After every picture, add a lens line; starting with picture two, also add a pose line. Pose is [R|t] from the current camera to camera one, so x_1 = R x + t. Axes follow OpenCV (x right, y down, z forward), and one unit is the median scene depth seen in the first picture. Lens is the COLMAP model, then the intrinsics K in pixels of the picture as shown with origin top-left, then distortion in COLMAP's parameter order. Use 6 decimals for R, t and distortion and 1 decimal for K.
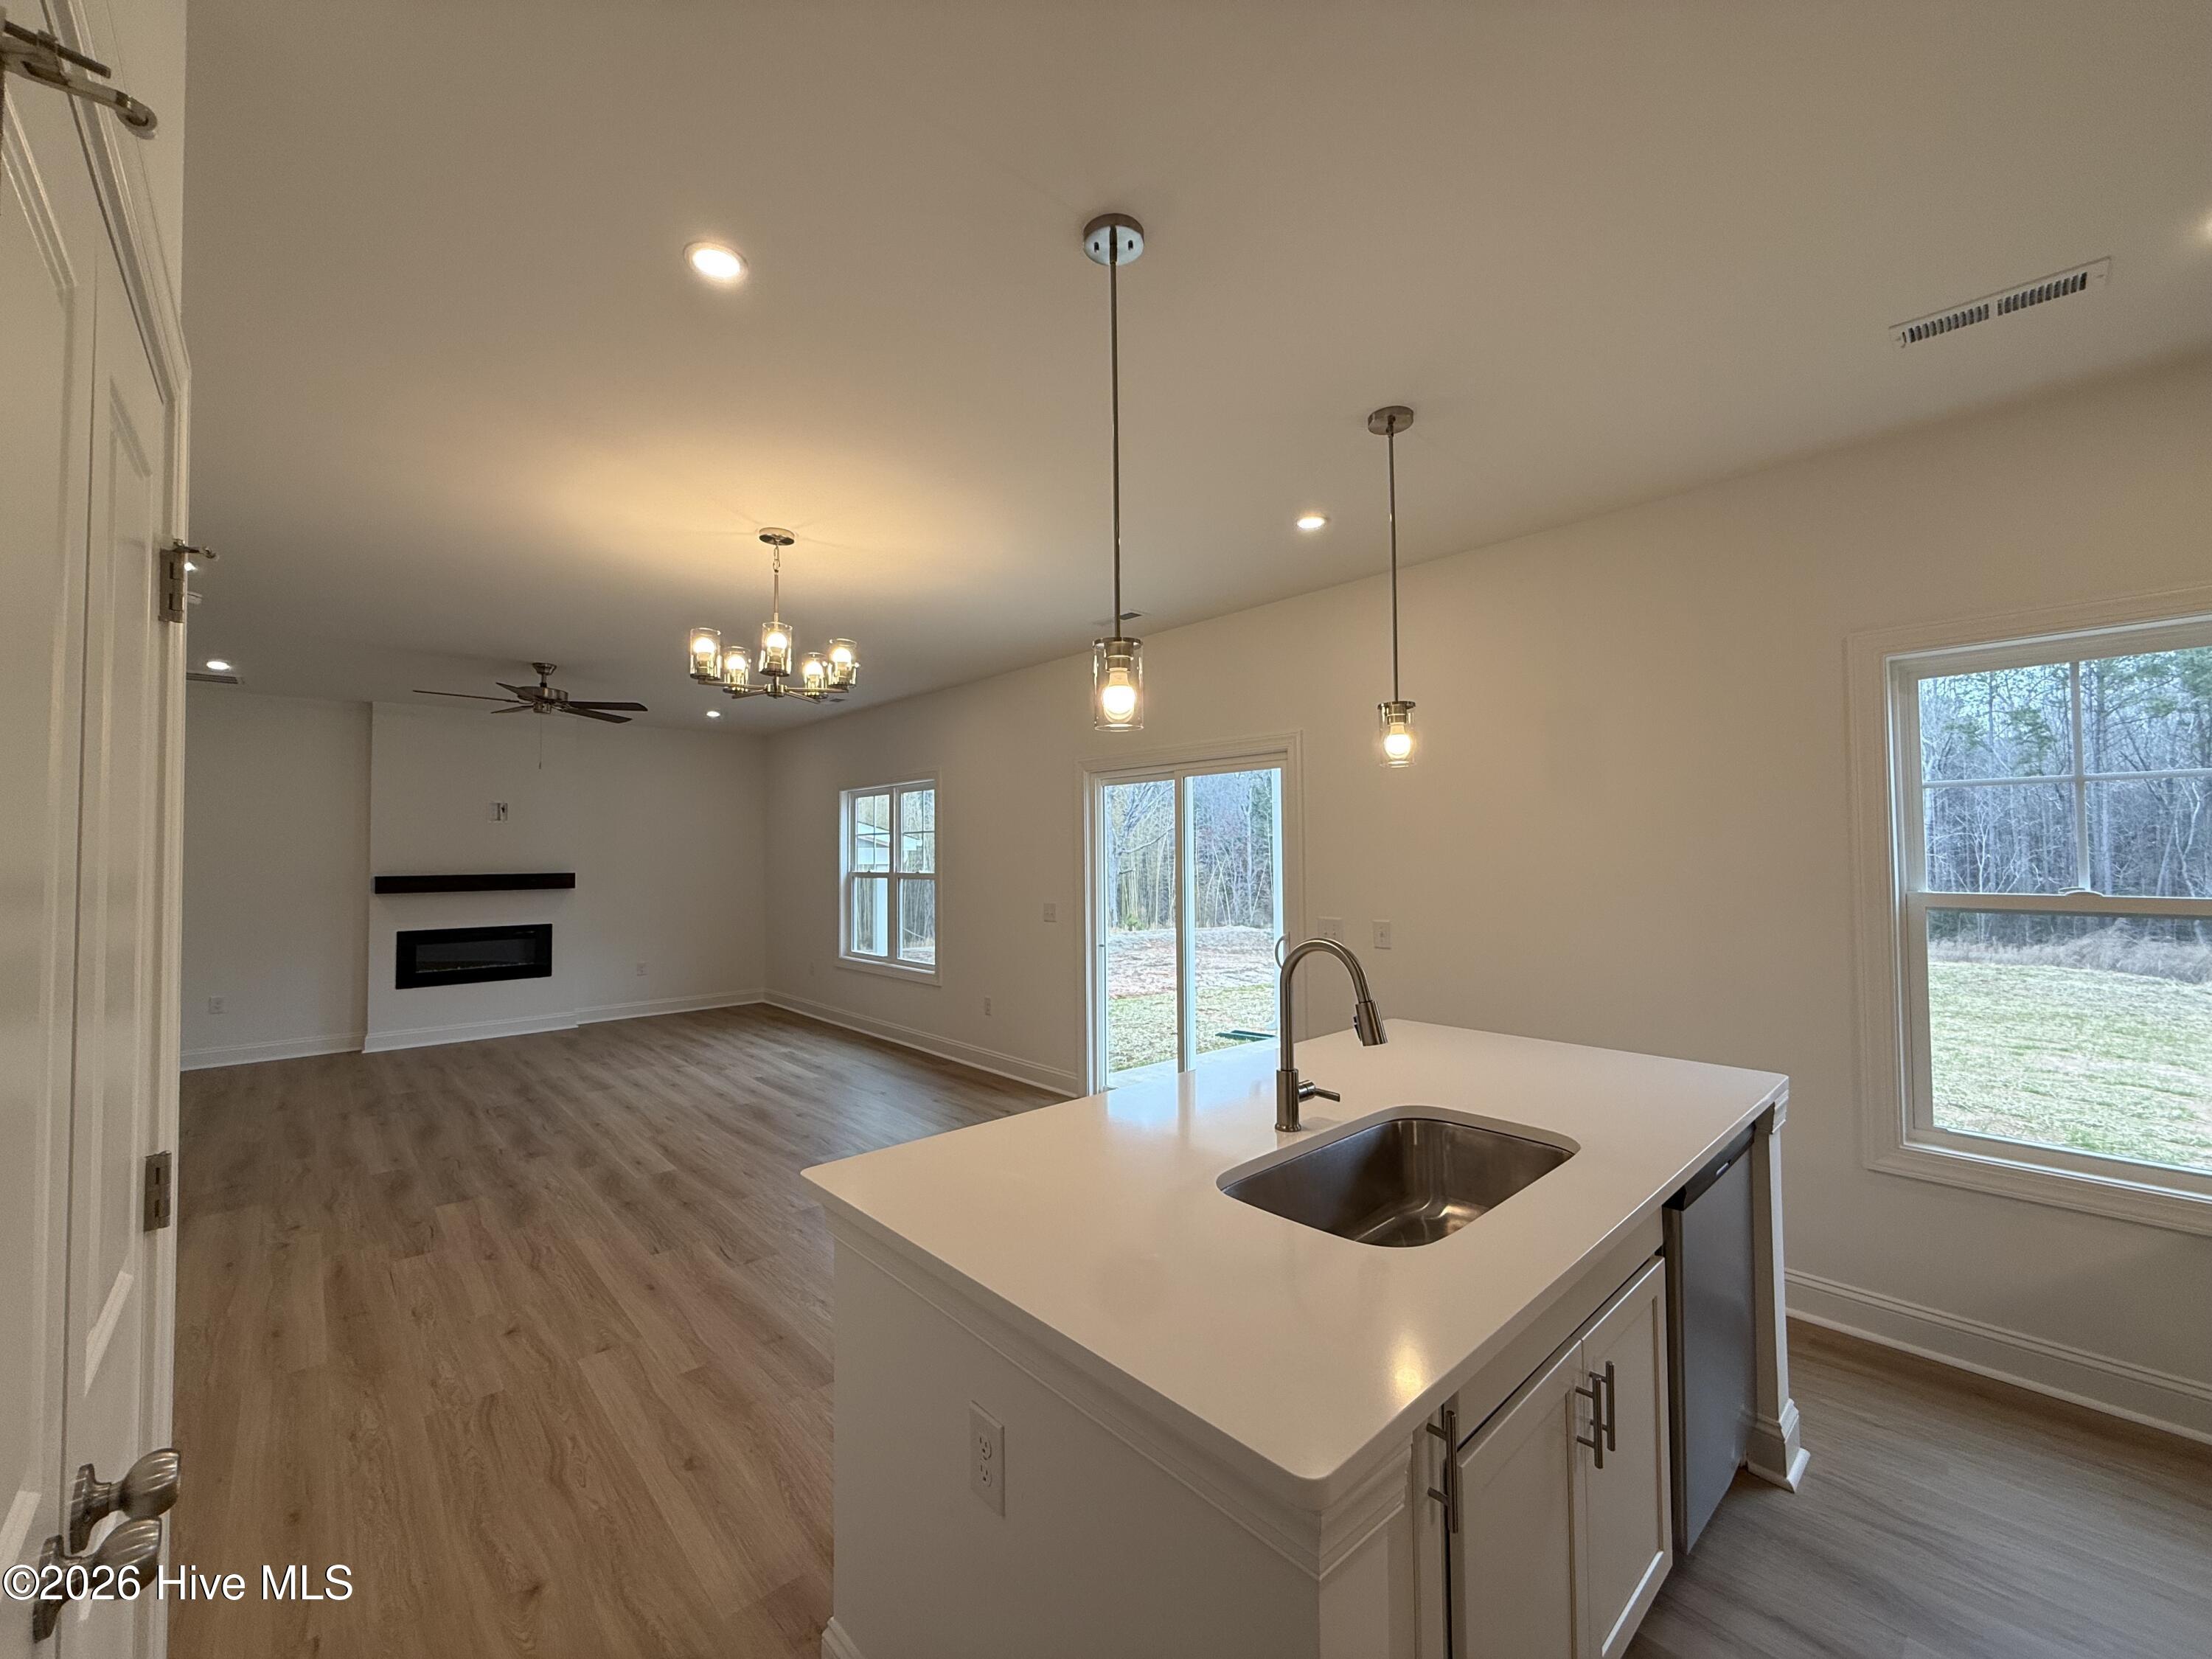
lens RADIAL K [[879.6, 0, 1097.5], [0, 879.6, 826.5], [0, 0, 1]] dist [-0.001109, 0.001110]
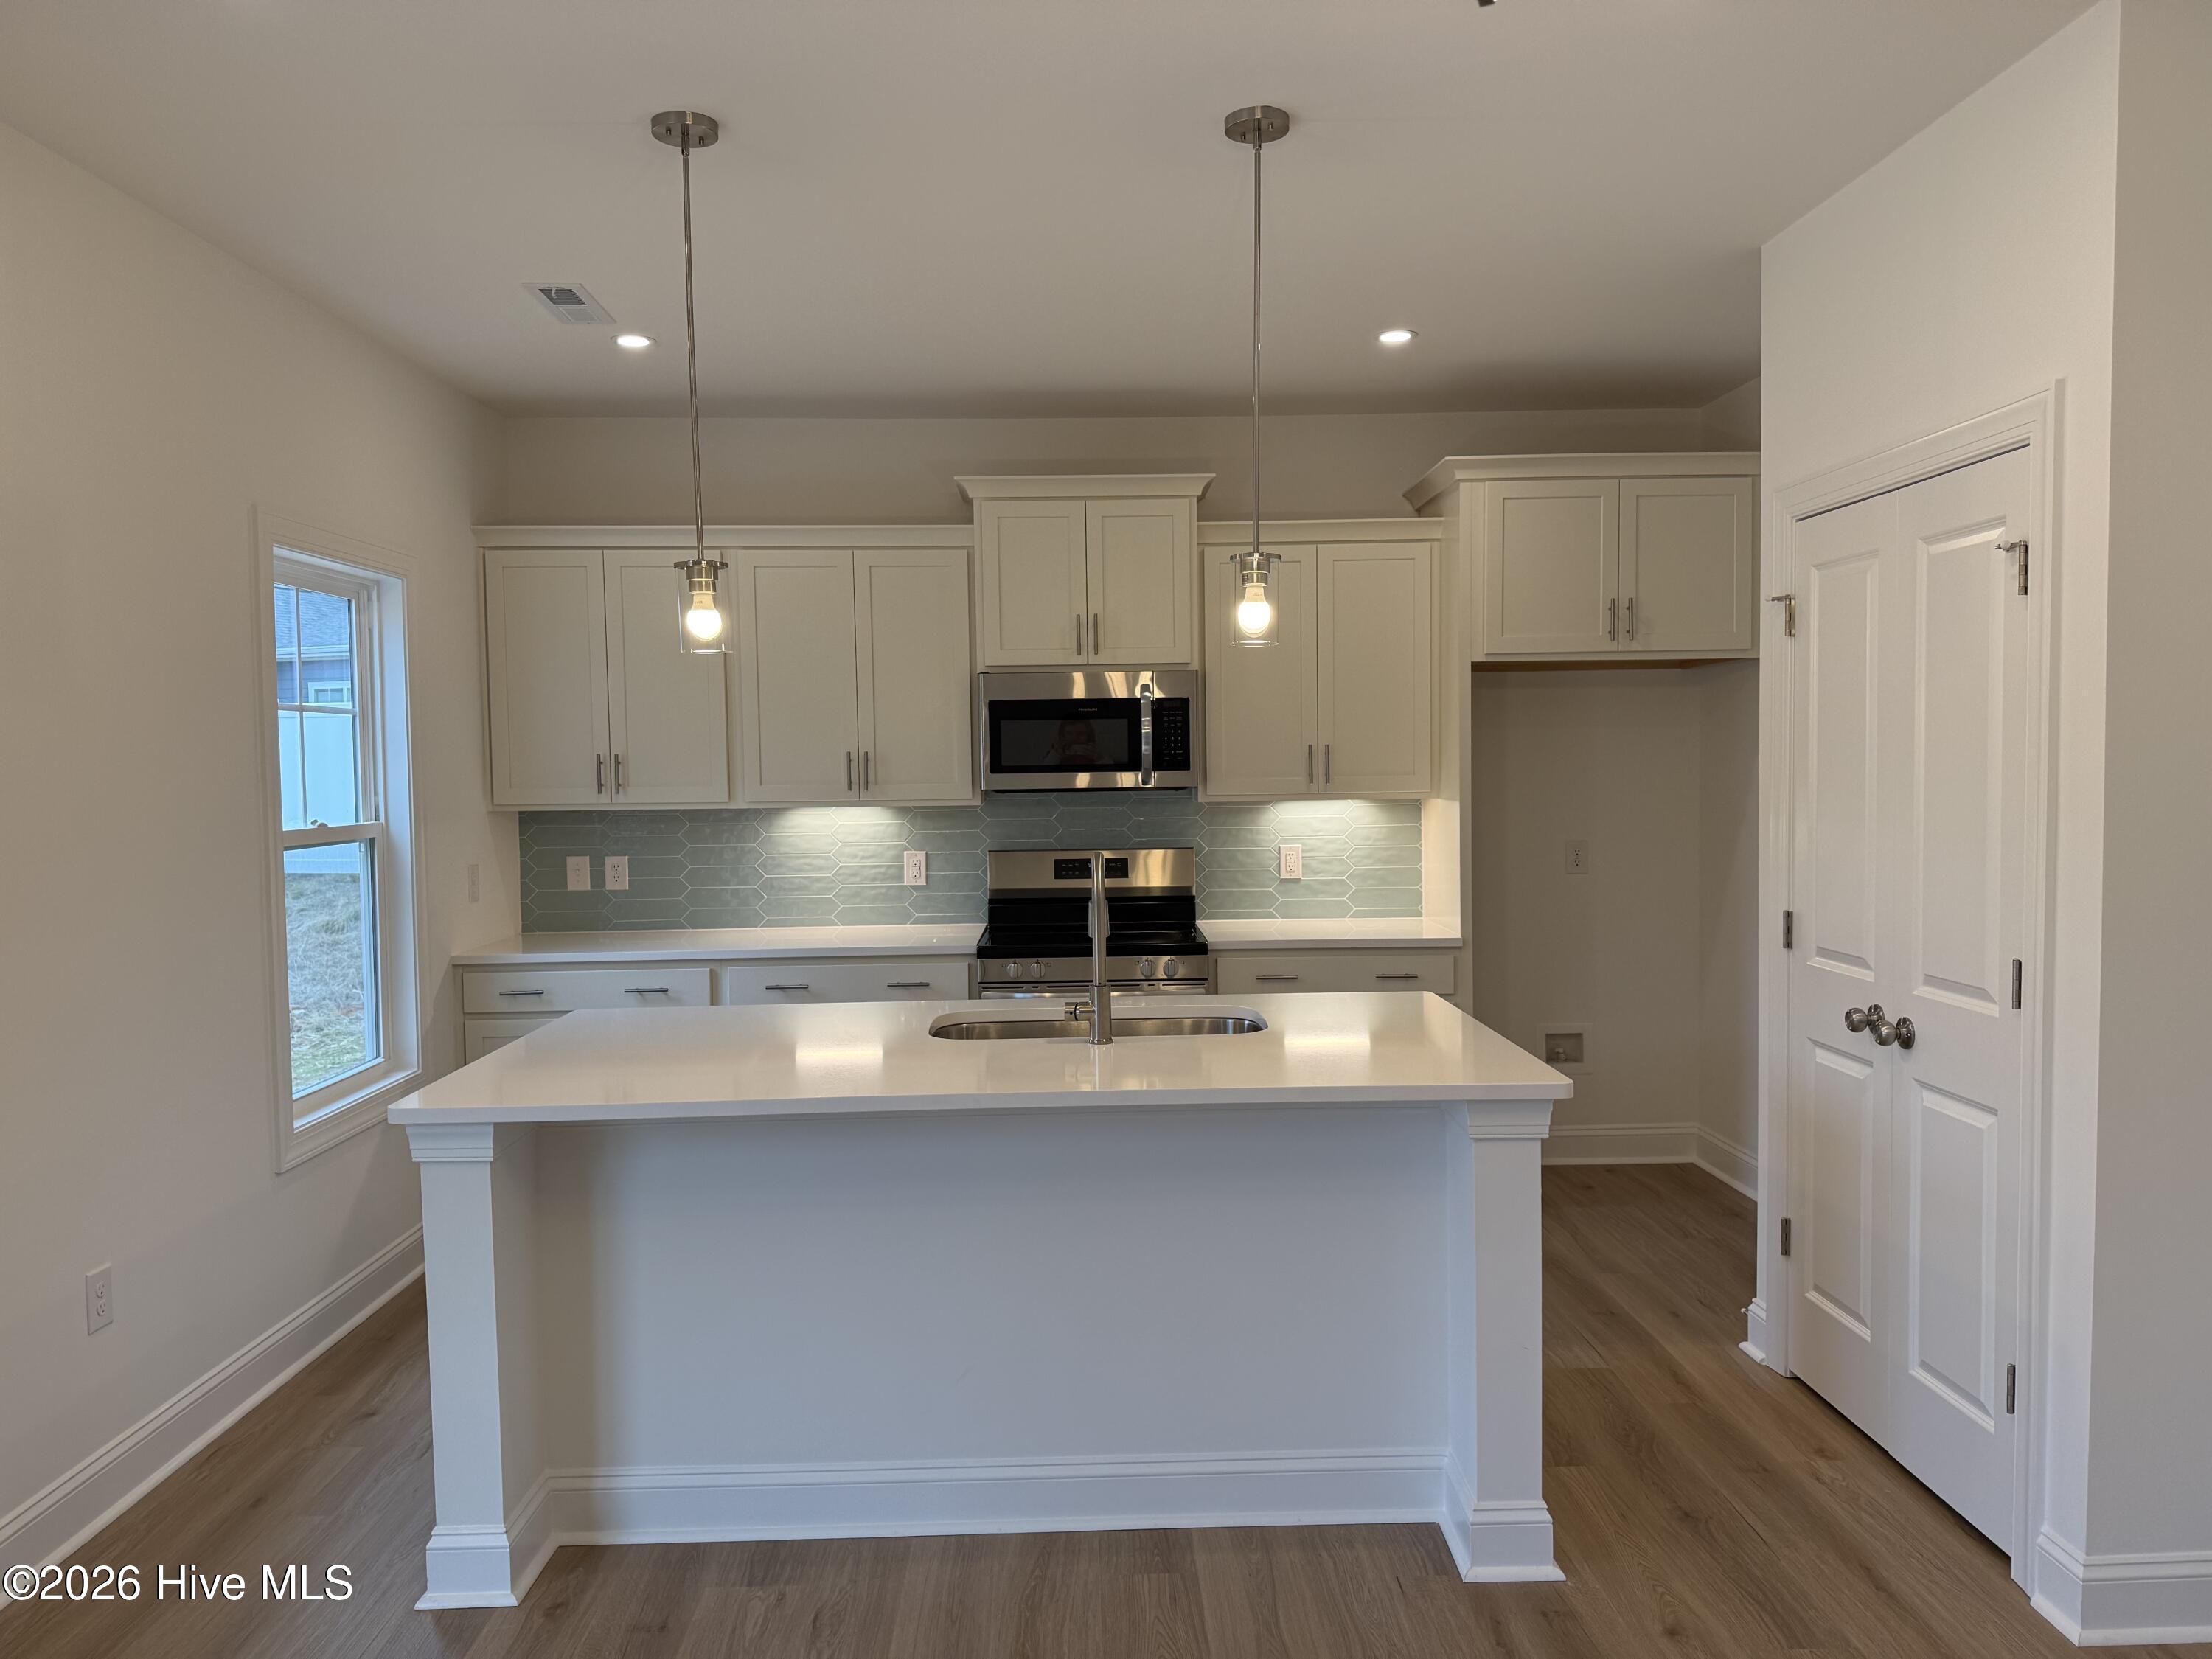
lens RADIAL K [[1554.4, 0, 1109.2], [0, 1554.4, 829.4], [0, 0, 1]] dist [0.047598, -0.052454]
pose [[-0.754238, -0.011884, 0.656494, -0.419556], [-0.001828, 0.999870, 0.016000, 0.029869], [-0.656599, 0.010868, -0.754162, 1.017603]]
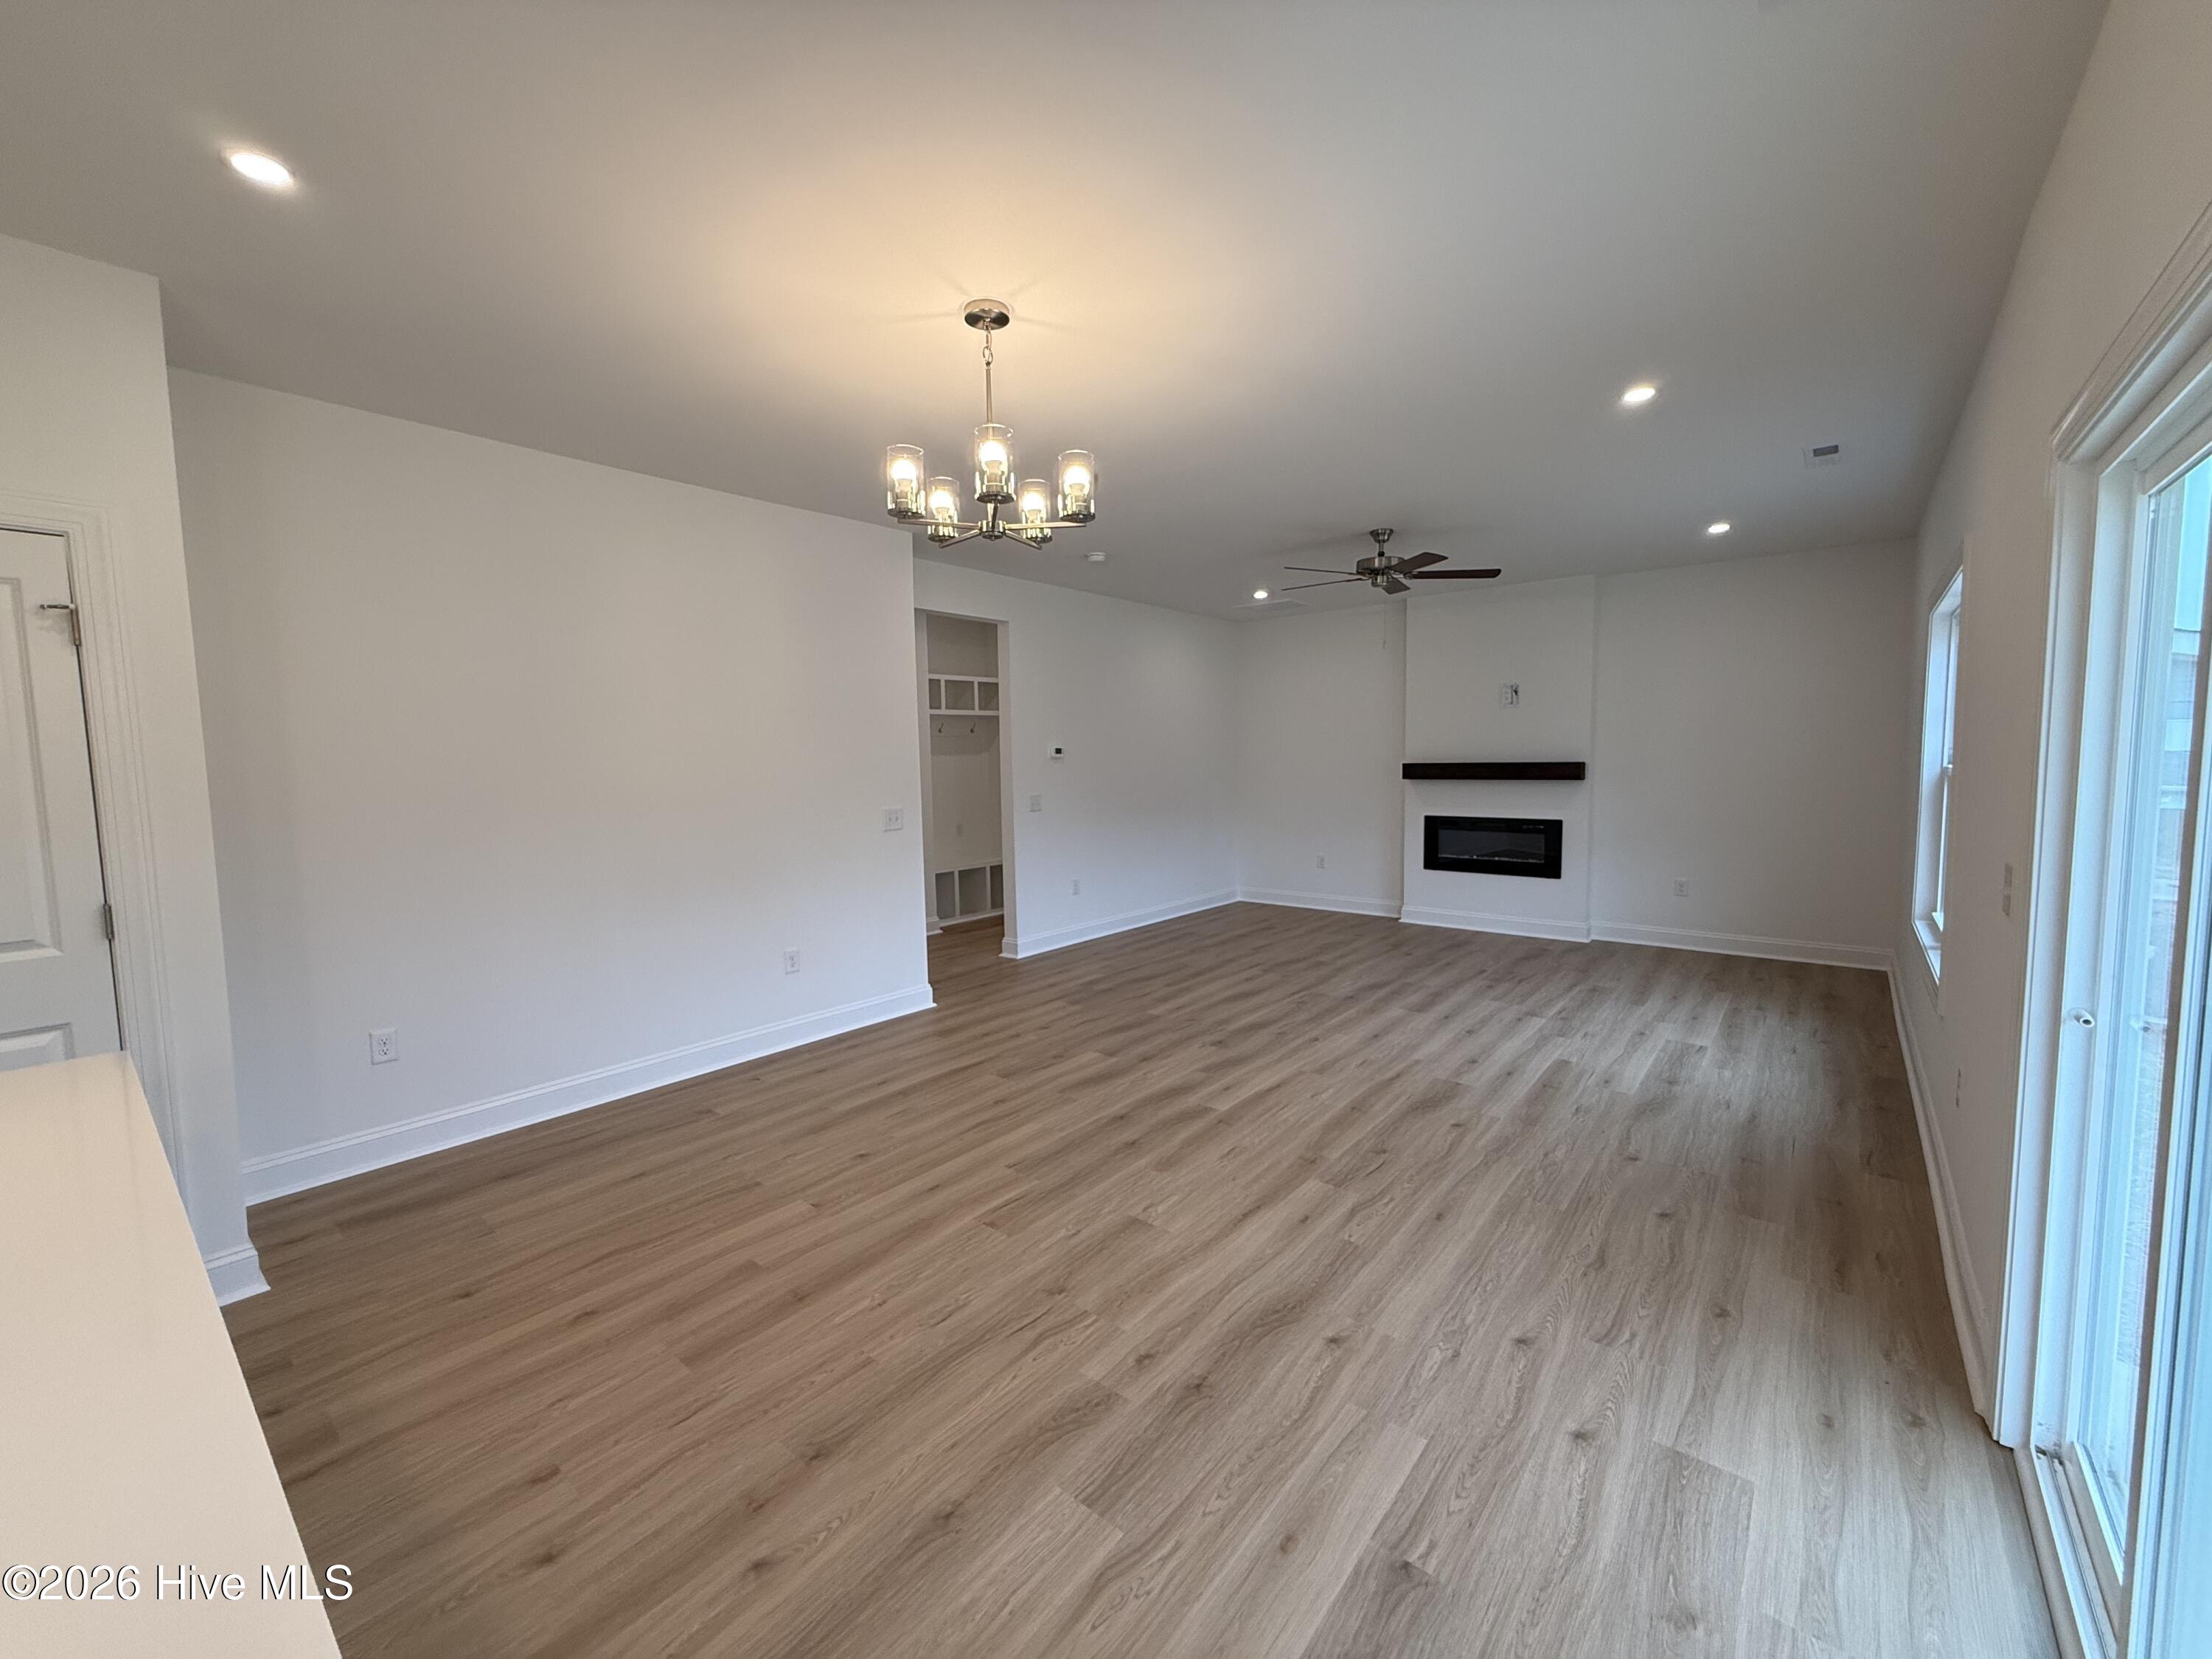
lens RADIAL K [[879.6, 0, 1101.5], [0, 879.6, 827.8], [0, 0, 1]] dist [-0.001109, 0.001110]
pose [[0.136654, 0.085332, -0.986937, 0.330511], [0.047212, 0.994590, 0.092531, 0.029349], [0.989493, -0.059240, 0.131885, 0.786240]]
